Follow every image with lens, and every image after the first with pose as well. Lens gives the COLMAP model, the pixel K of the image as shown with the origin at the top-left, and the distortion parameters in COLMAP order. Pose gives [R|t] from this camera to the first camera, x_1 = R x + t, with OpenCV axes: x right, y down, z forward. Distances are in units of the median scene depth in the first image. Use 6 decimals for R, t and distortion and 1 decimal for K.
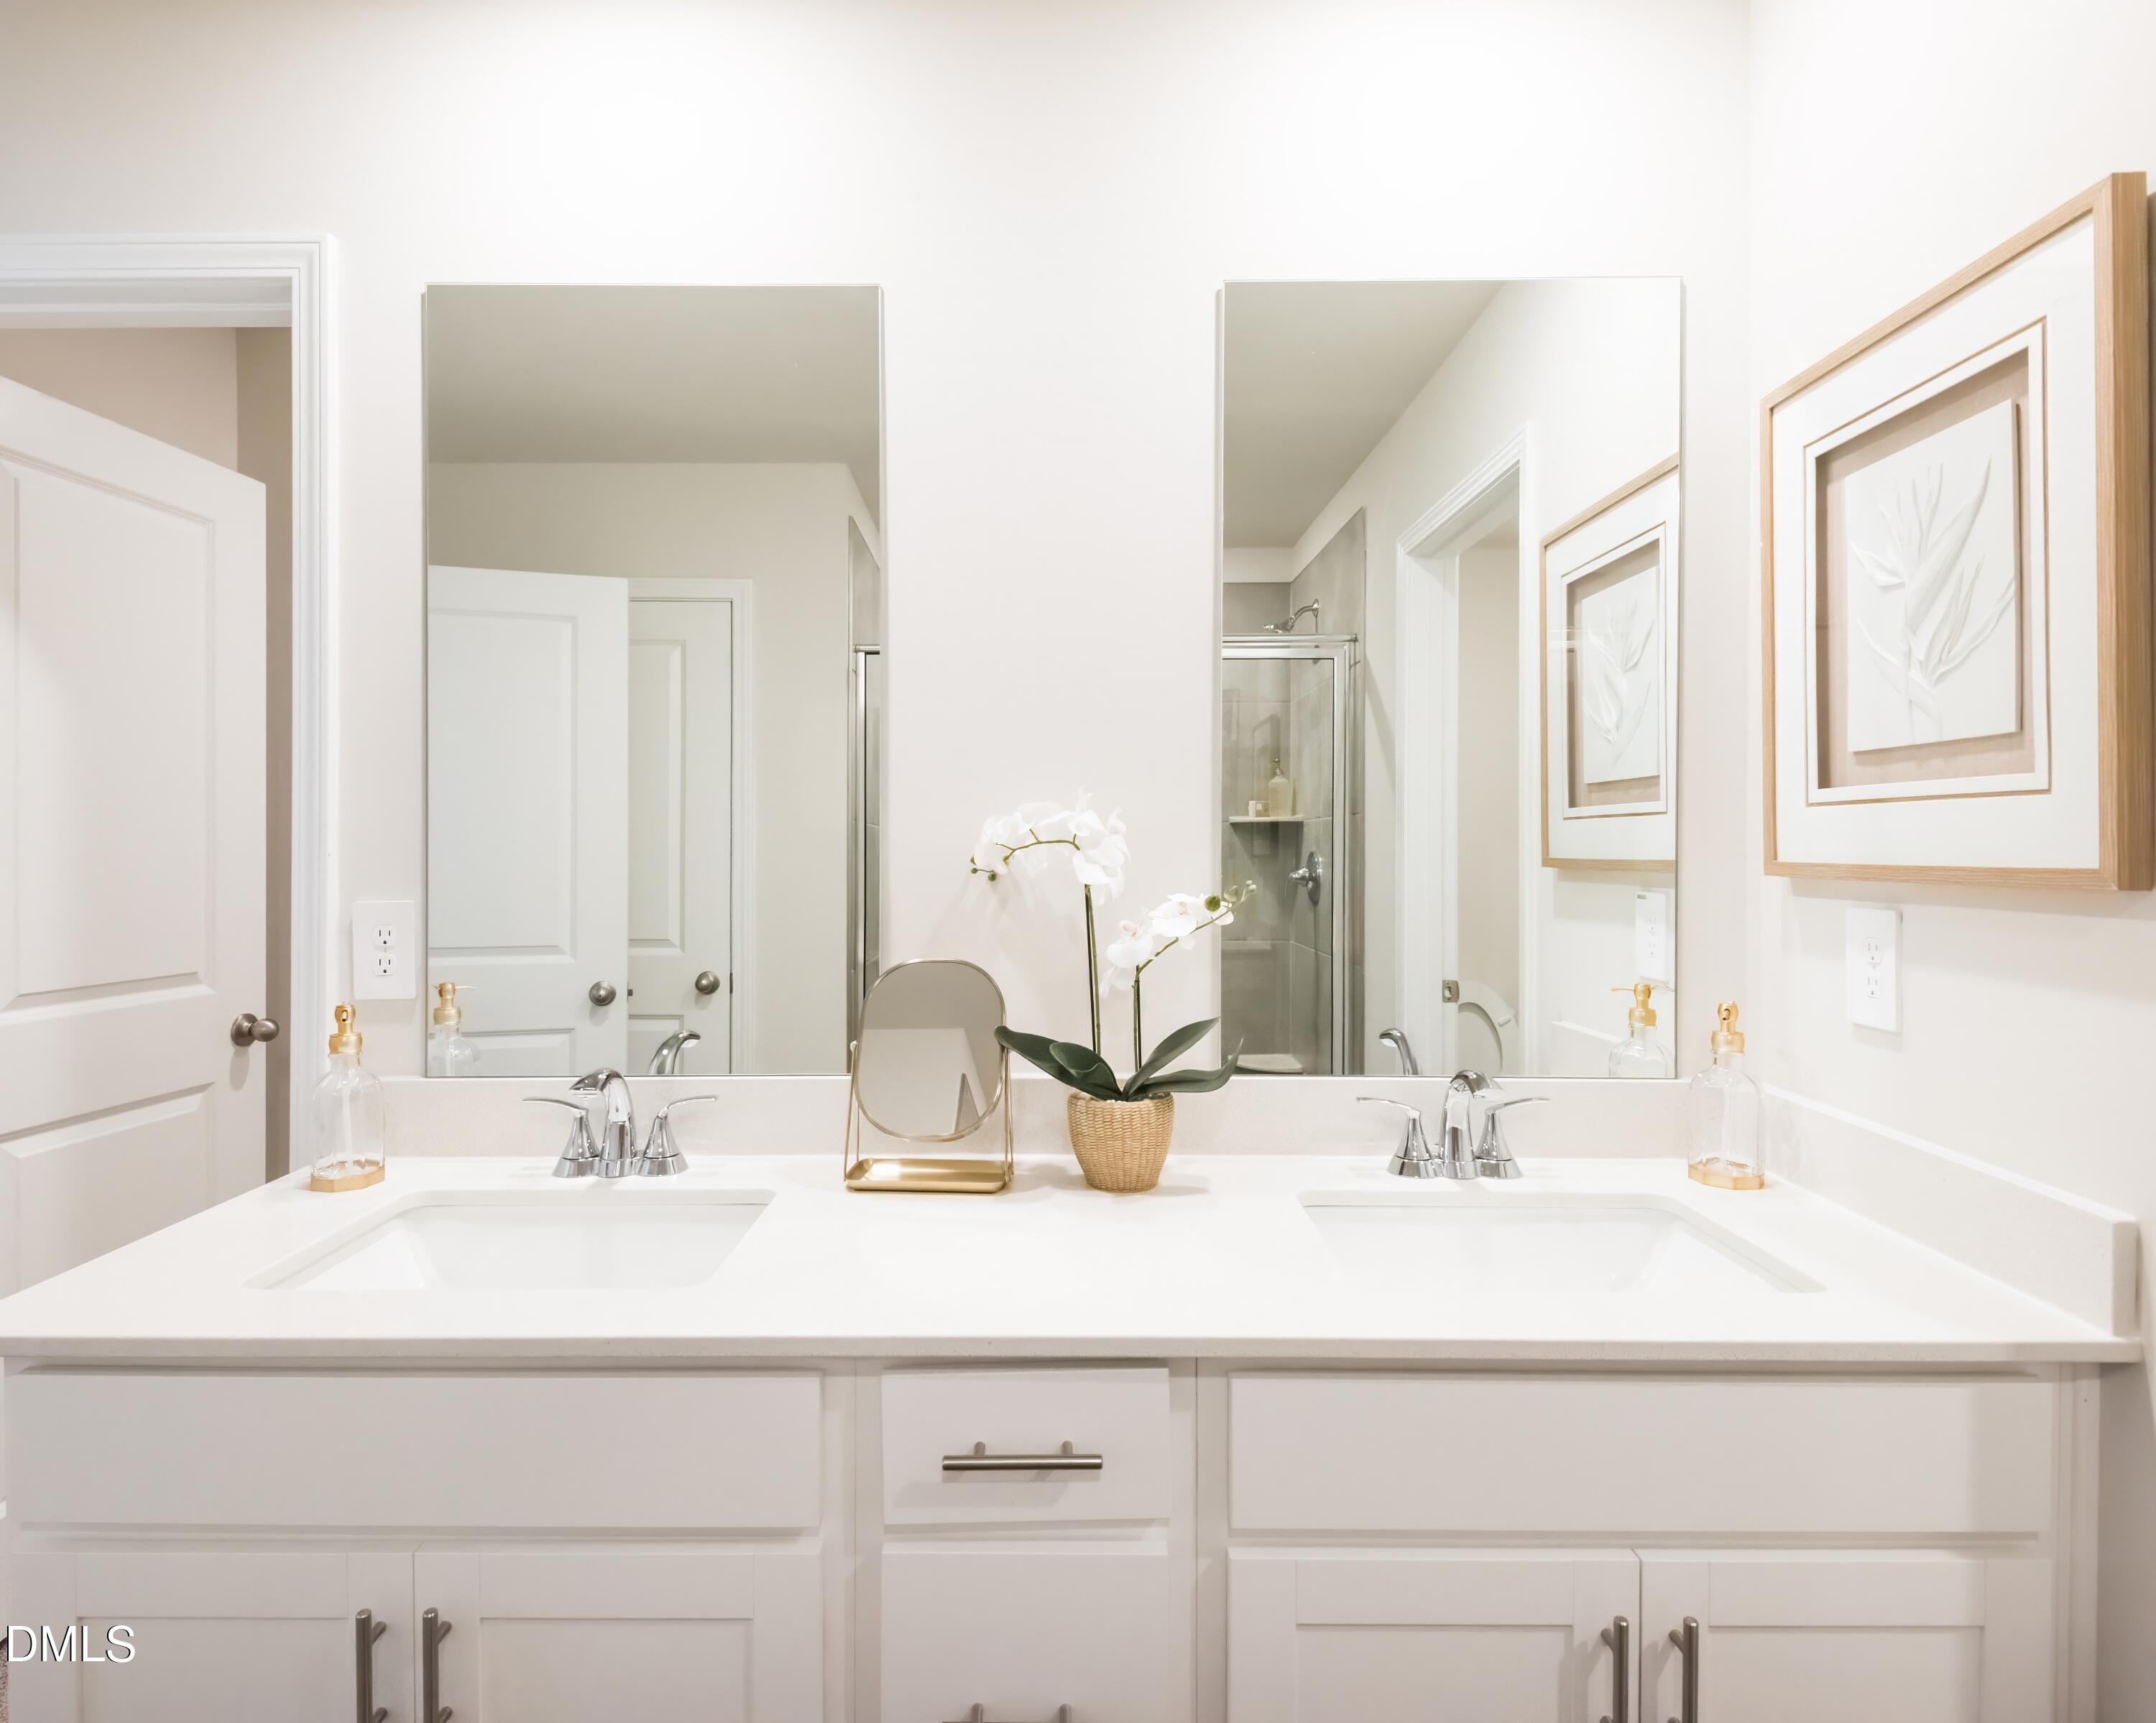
lens RADIAL K [[1201.3, 0, 1070.4], [0, 1201.3, 858.1], [0, 0, 1]] dist [0.021931, 0.000125]
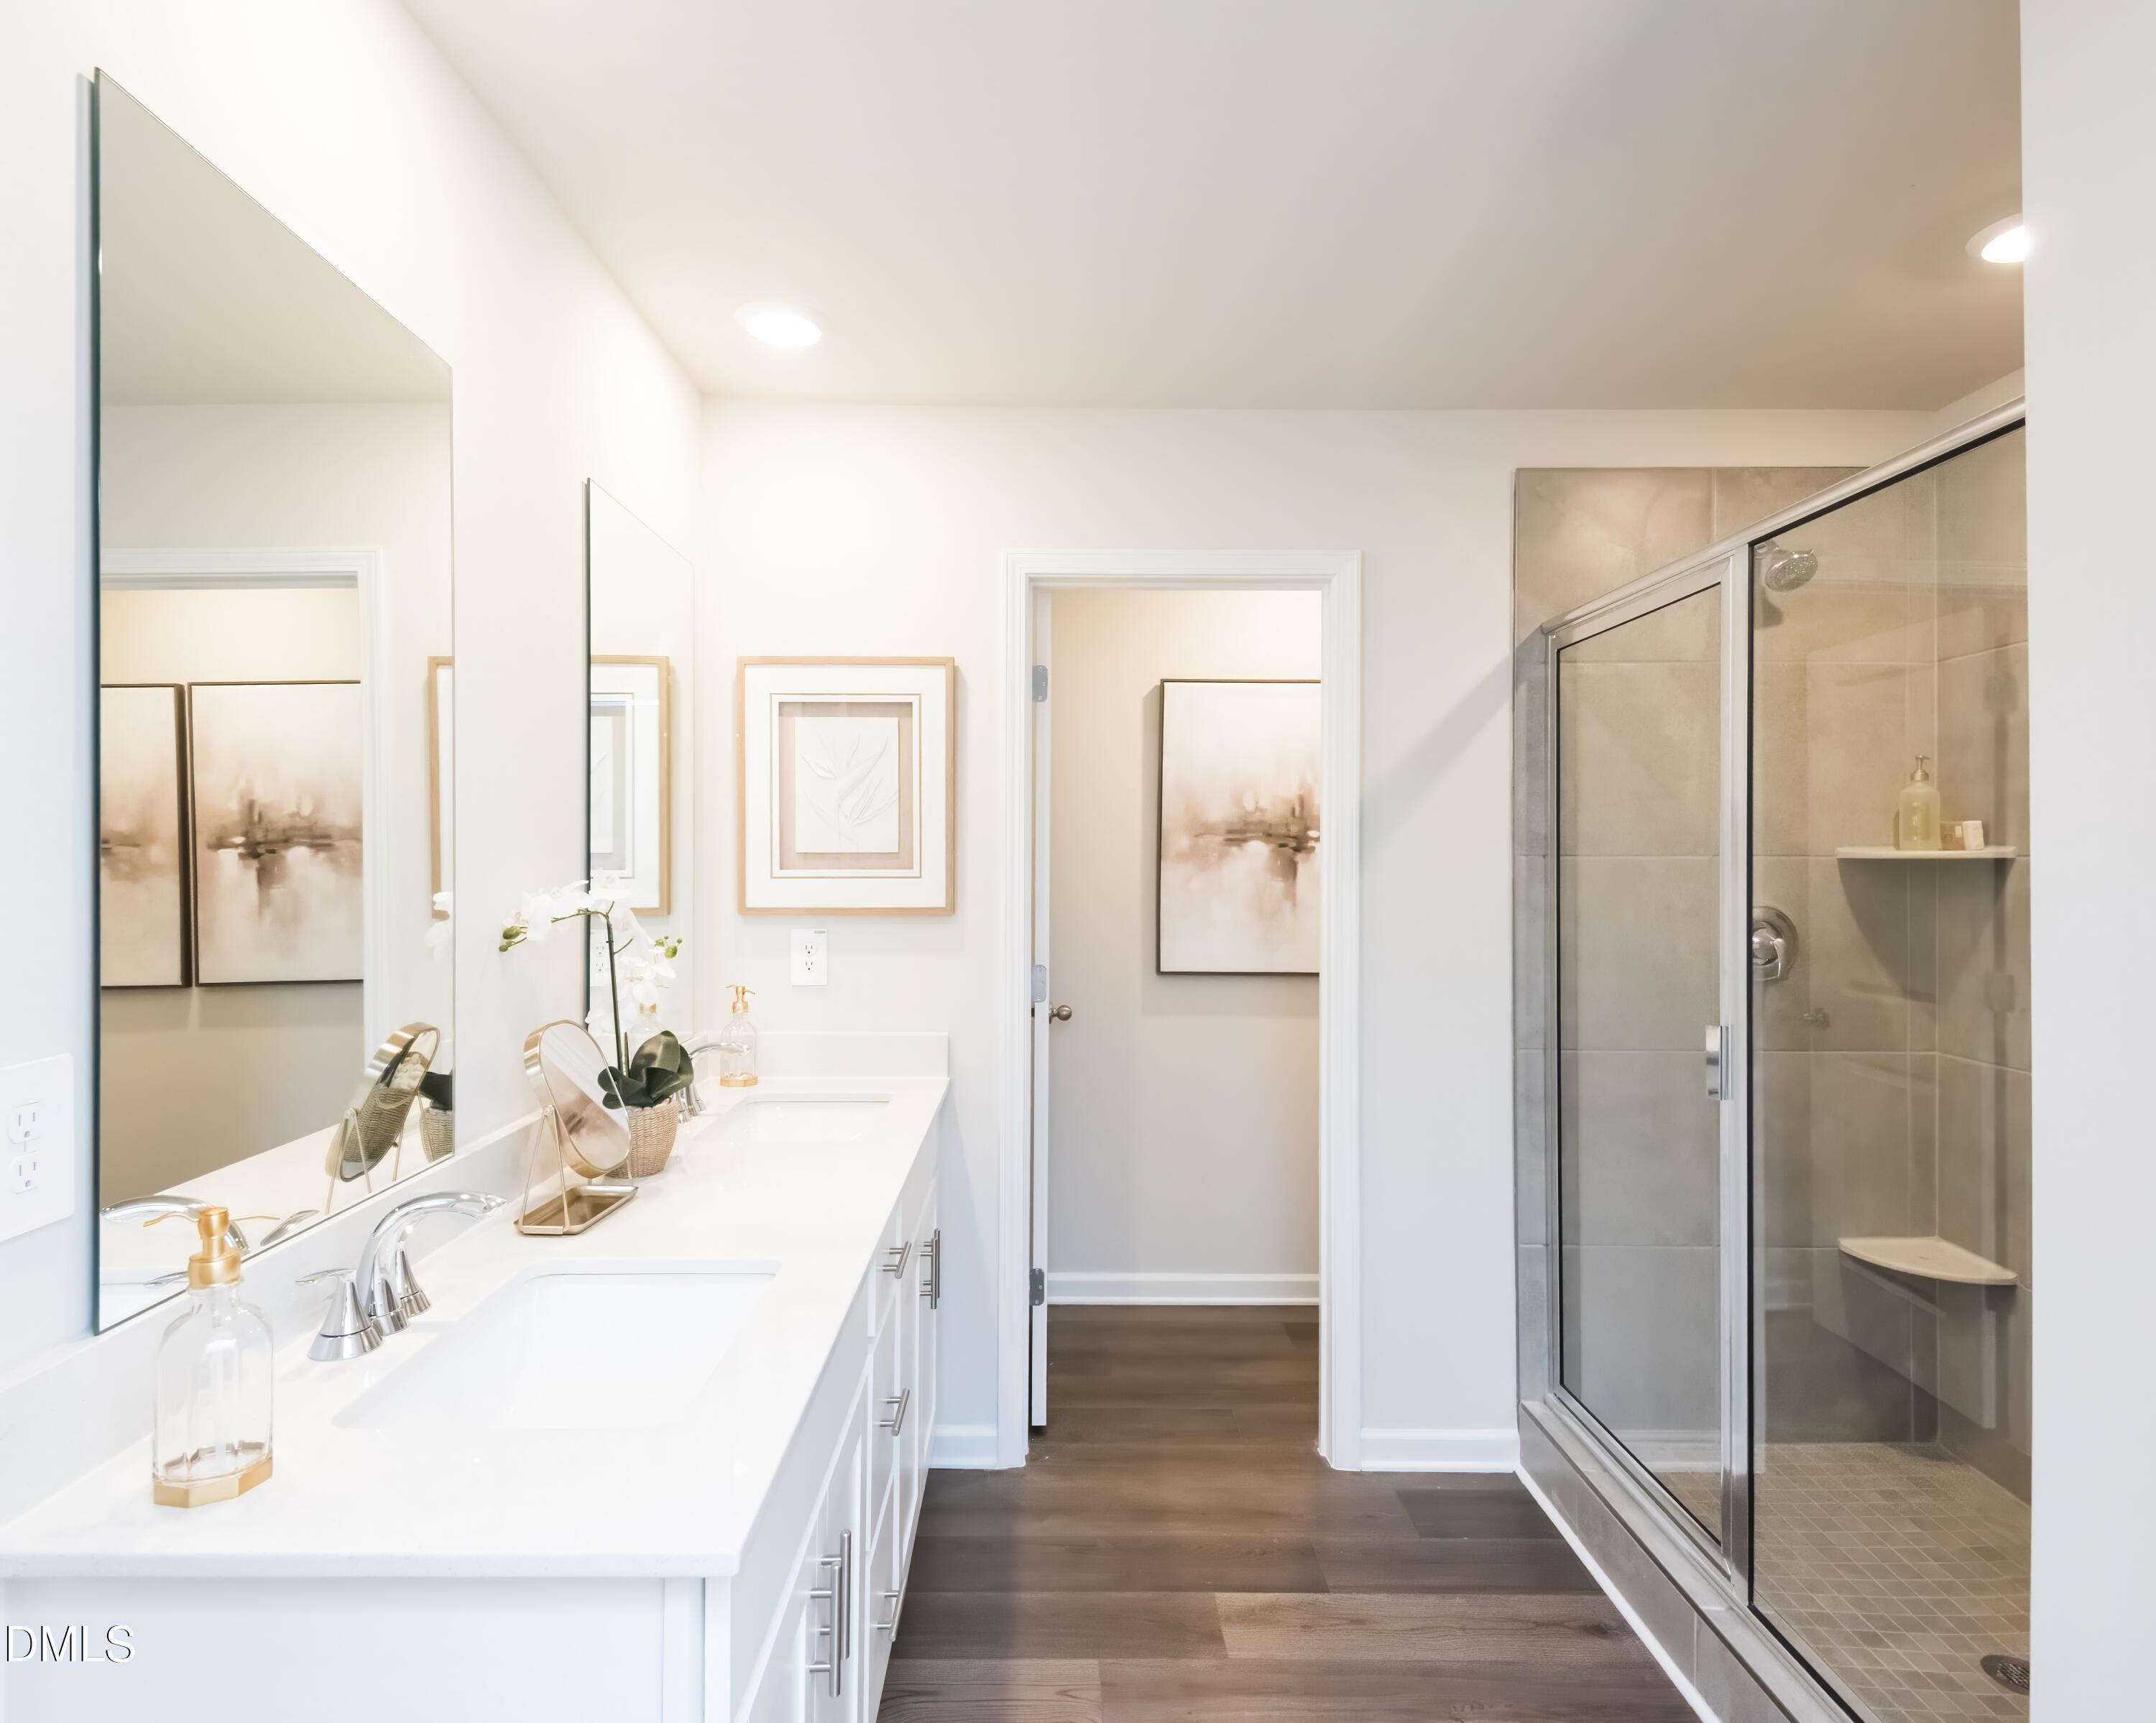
lens RADIAL K [[1201.3, 0, 1070.2], [0, 1201.3, 858.9], [0, 0, 1]] dist [0.021931, 0.000125]
pose [[-0.018547, -0.000216, 0.999828, -1.341529], [0.004902, 0.999988, 0.000307, -0.072681], [-0.999816, 0.004907, -0.018545, 0.564970]]
